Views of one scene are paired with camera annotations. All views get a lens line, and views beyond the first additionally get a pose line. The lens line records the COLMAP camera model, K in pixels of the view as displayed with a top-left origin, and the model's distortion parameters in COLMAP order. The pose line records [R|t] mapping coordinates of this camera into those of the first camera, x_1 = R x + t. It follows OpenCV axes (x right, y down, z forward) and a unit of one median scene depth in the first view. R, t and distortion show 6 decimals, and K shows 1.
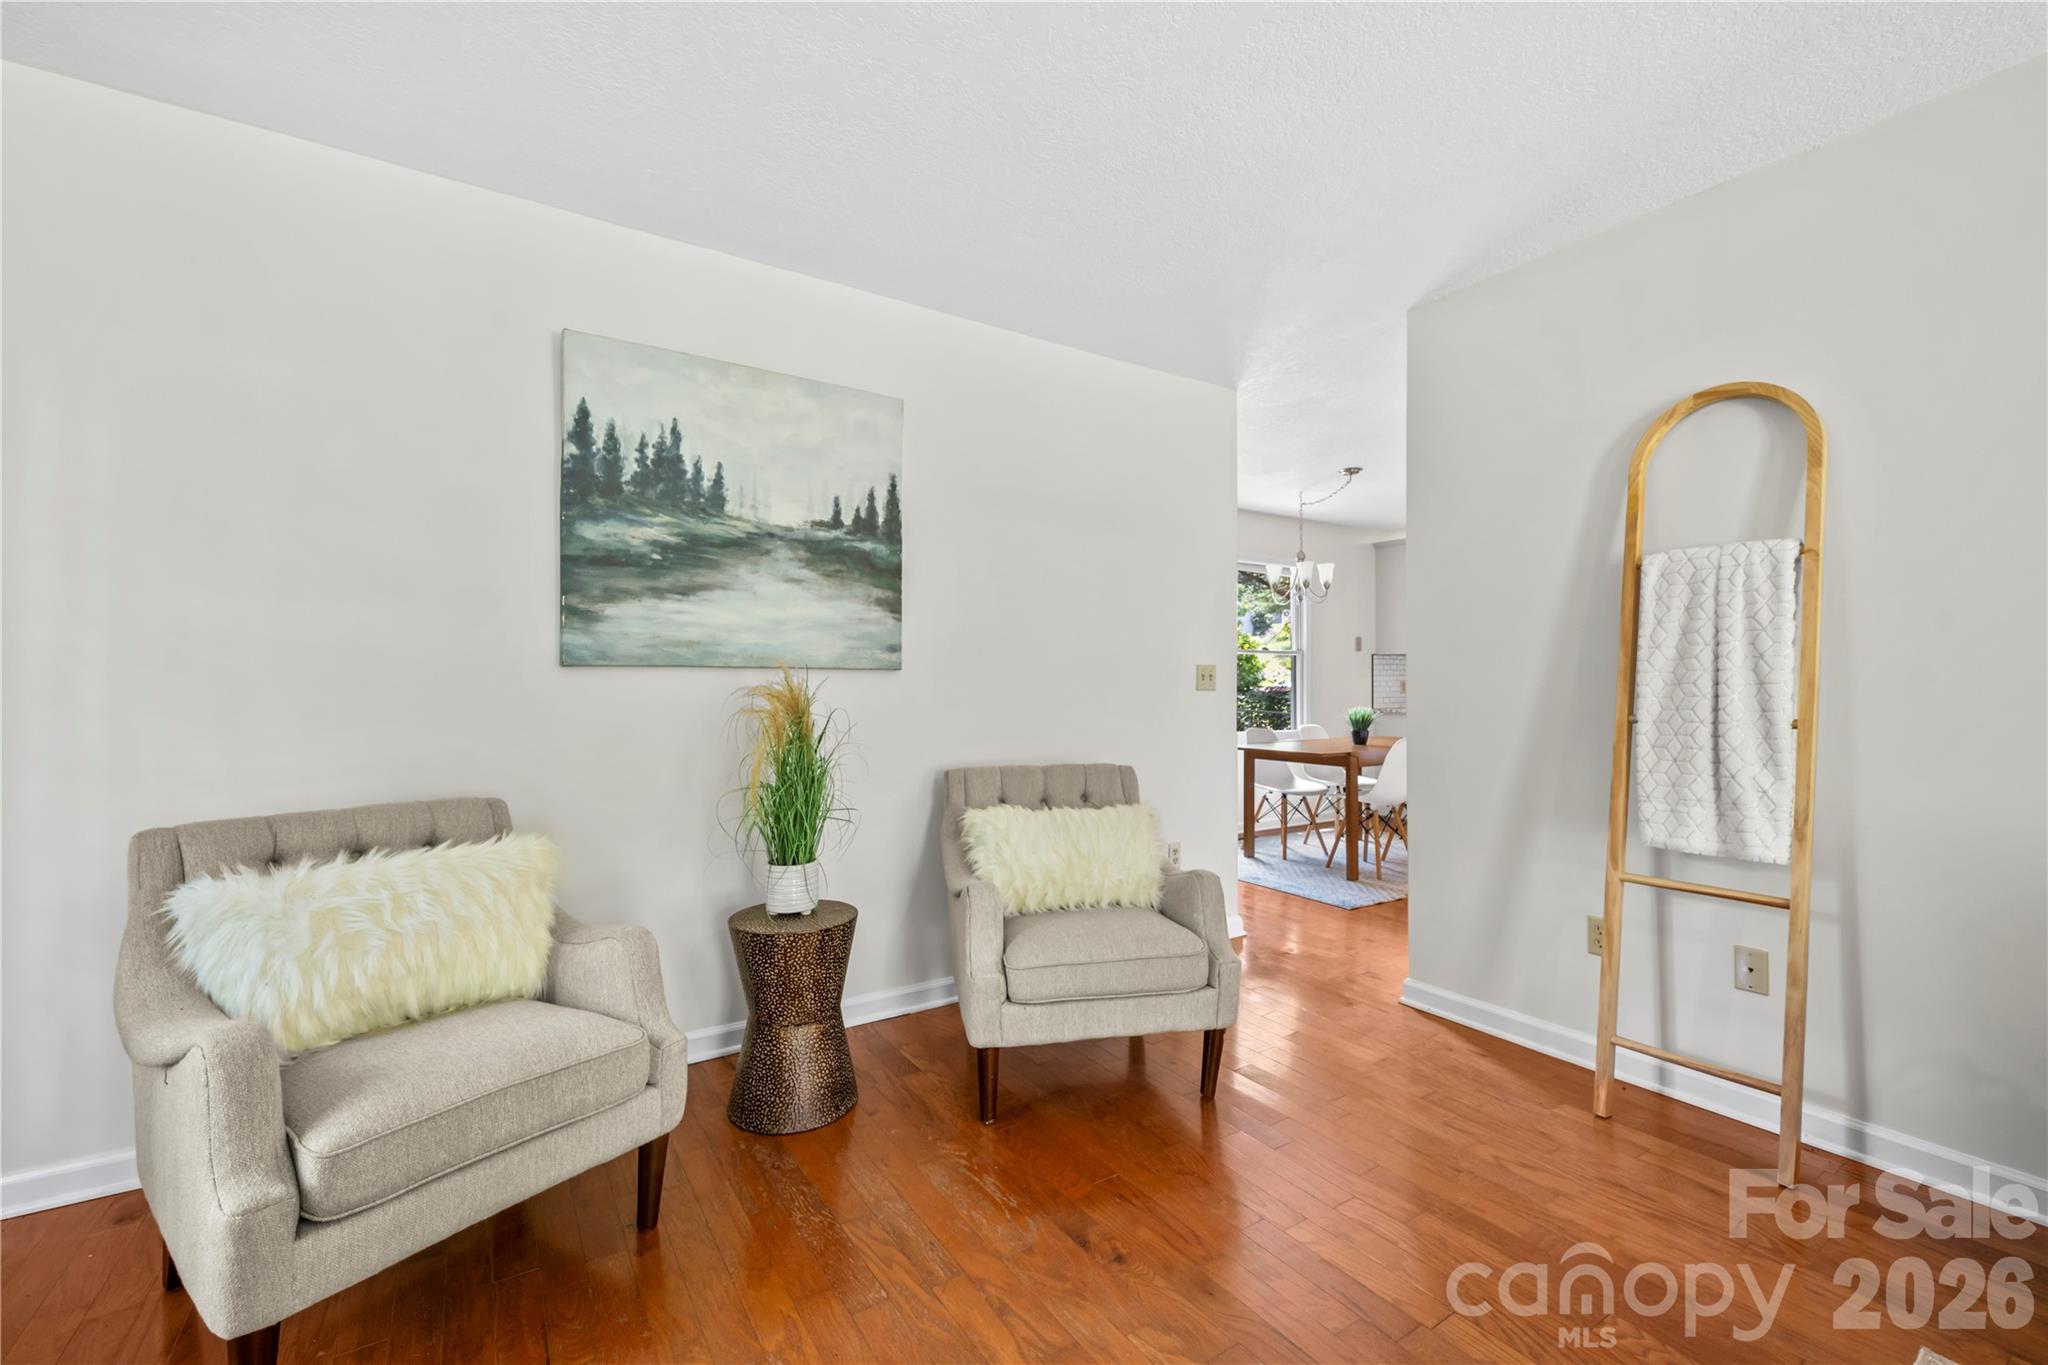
lens RADIAL K [[856.9, 0, 1024.0], [0, 856.9, 682.5], [0, 0, 1]] dist [-0.000114, -0.000001]
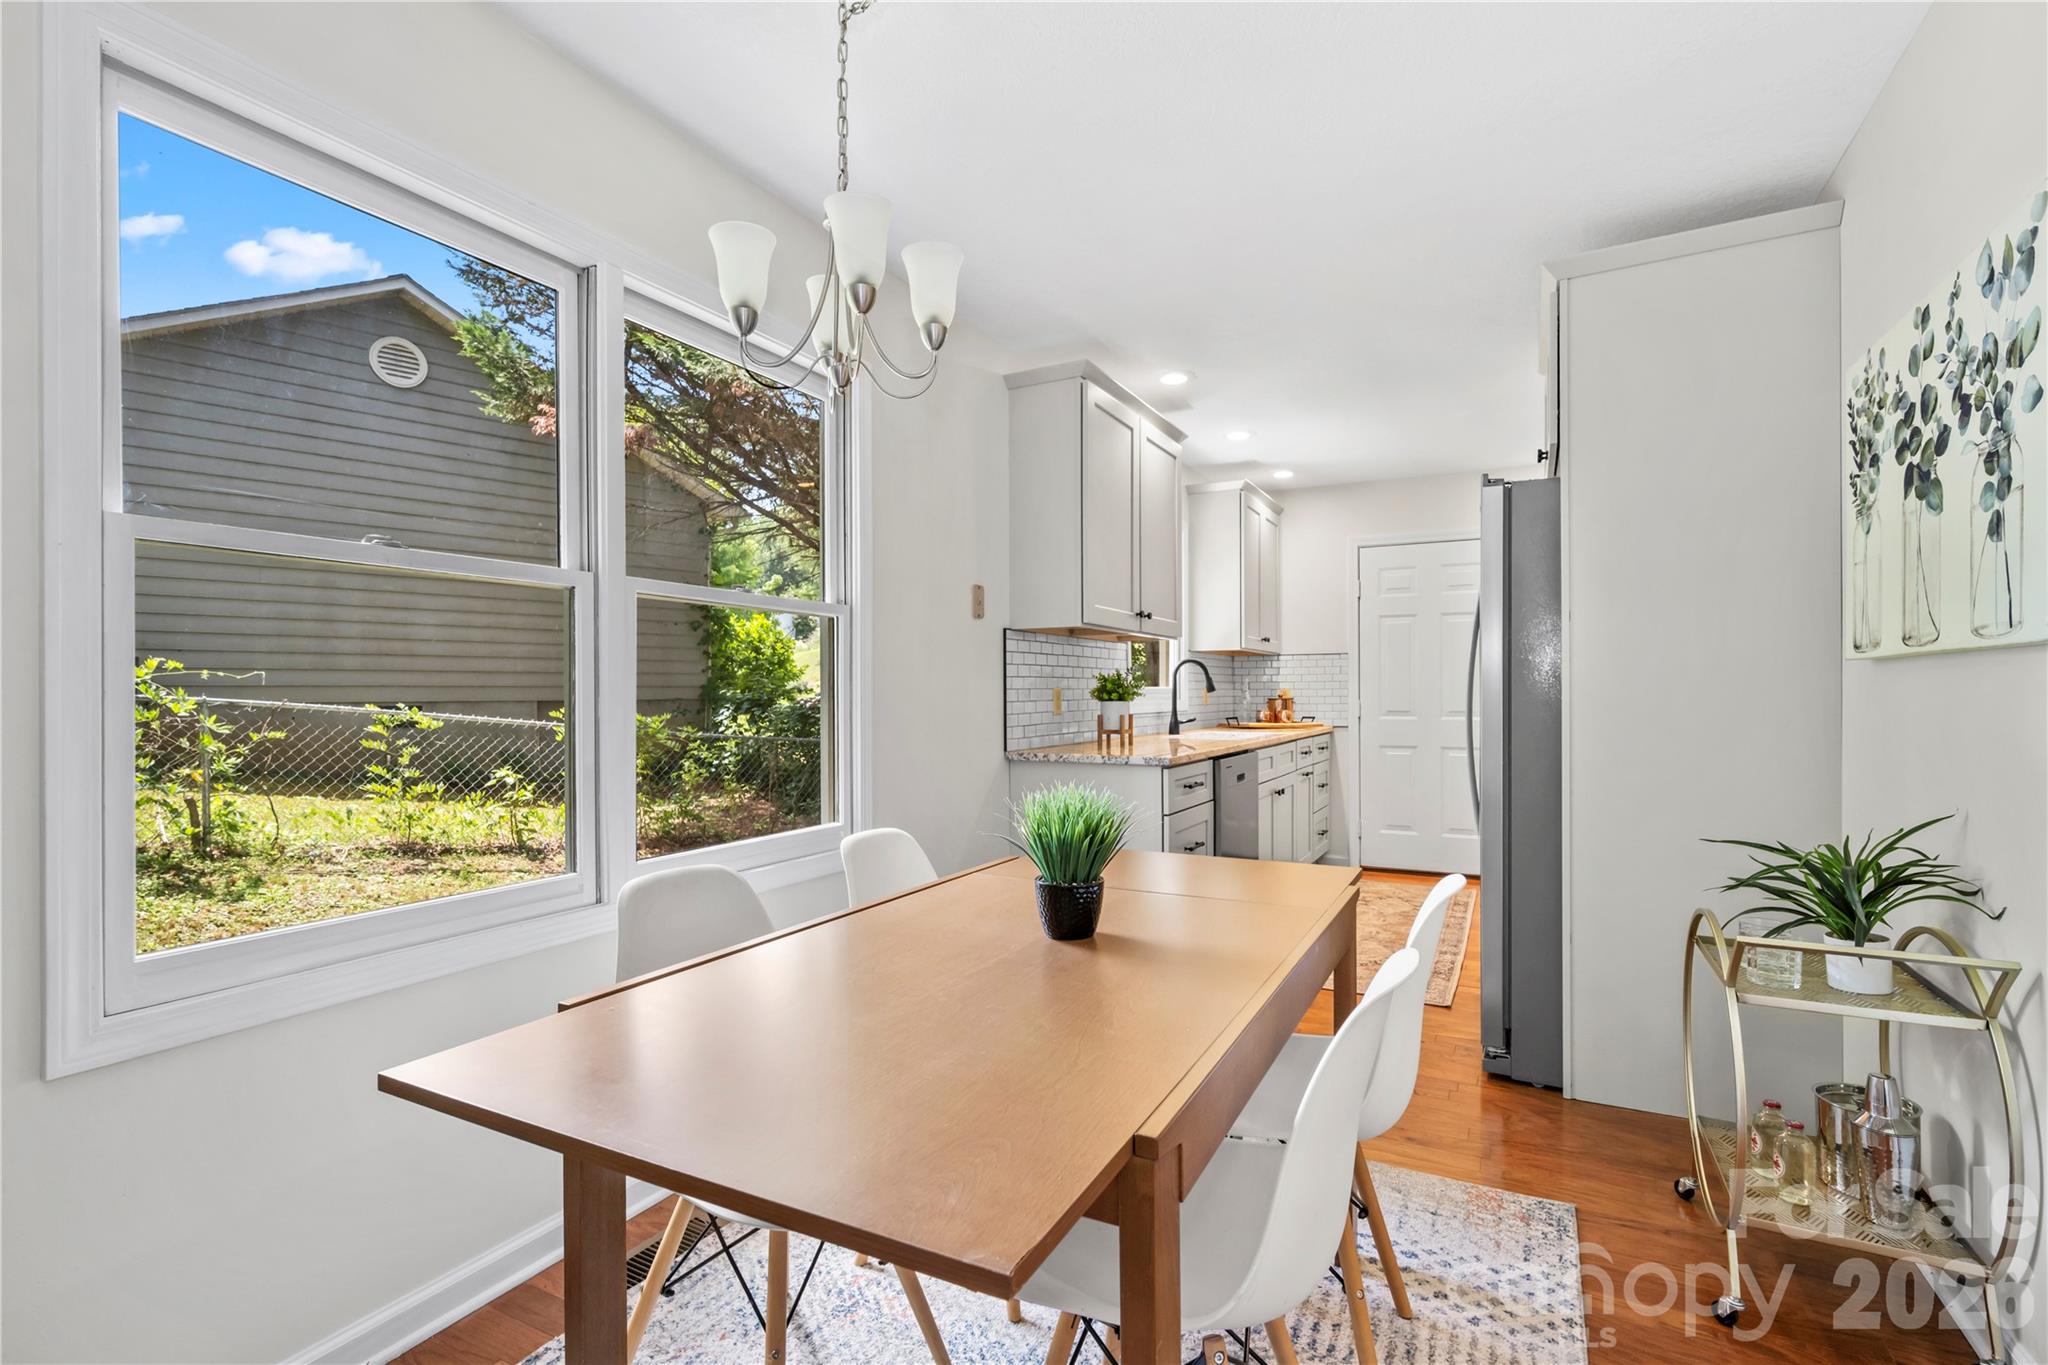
lens RADIAL K [[945.8, 0, 1024.0], [0, 945.8, 682.5], [0, 0, 1]] dist [0.000224, 0.000001]
pose [[0.879325, -0.009601, 0.476125, 0.184946], [0.014994, 0.999859, -0.007529, -0.000757], [-0.475986, 0.013760, 0.879345, 0.573621]]
